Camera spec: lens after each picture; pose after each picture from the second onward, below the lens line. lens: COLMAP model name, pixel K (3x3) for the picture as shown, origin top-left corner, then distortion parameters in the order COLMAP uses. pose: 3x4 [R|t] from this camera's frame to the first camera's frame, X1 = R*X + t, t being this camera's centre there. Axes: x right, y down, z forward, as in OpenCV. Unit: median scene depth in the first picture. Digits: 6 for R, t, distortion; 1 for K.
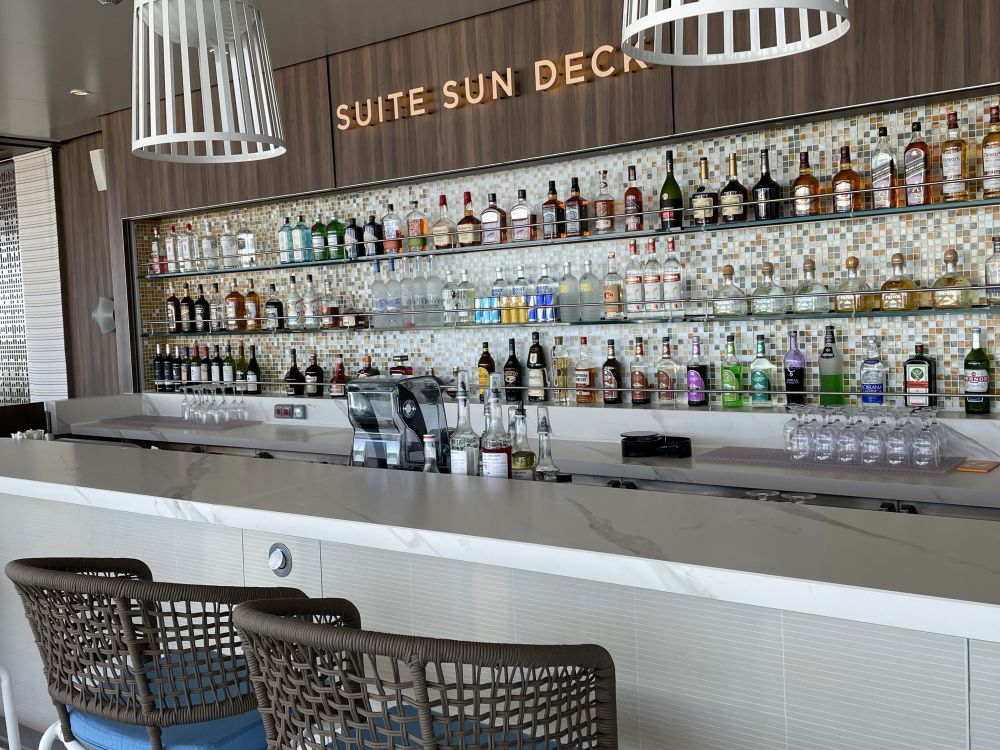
lens RADIAL K [[1025.0, 0, 499.0], [0, 1025.0, 375.9], [0, 0, 1]] dist [0.045538, 0.000000]
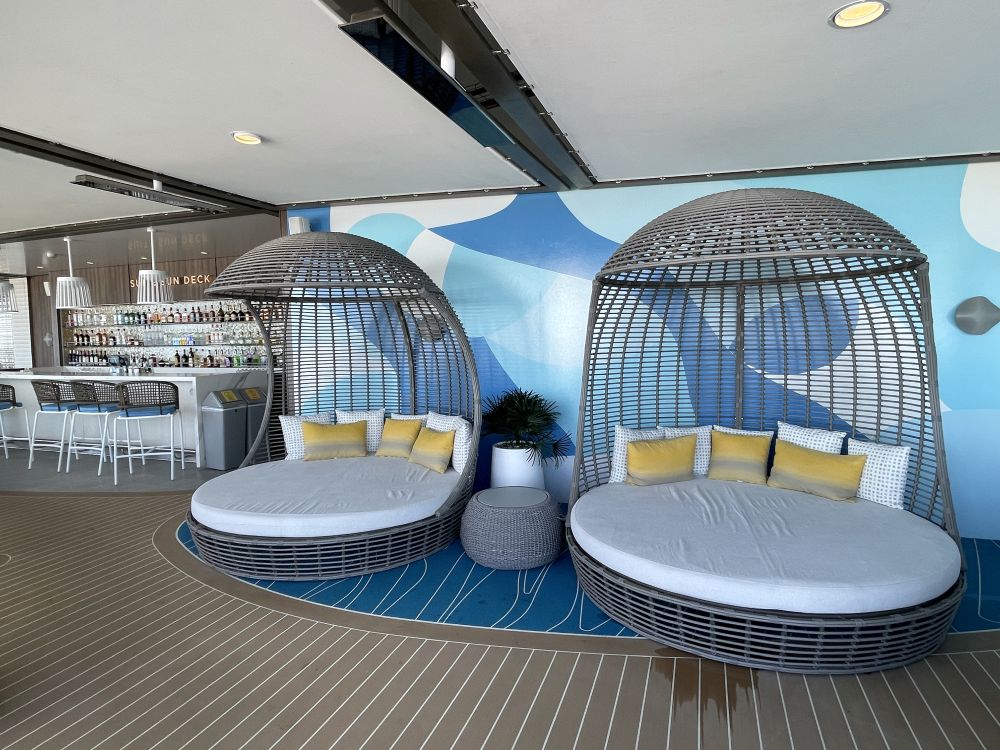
lens RADIAL K [[557.4, 0, 502.4], [0, 557.4, 371.6], [0, 0, 1]] dist [0.003552, 0.001714]
pose [[0.953501, 0.007919, 0.301285, 0.422481], [-0.004945, 0.999931, -0.010633, 0.048740], [-0.301348, 0.008649, 0.953475, -1.030361]]
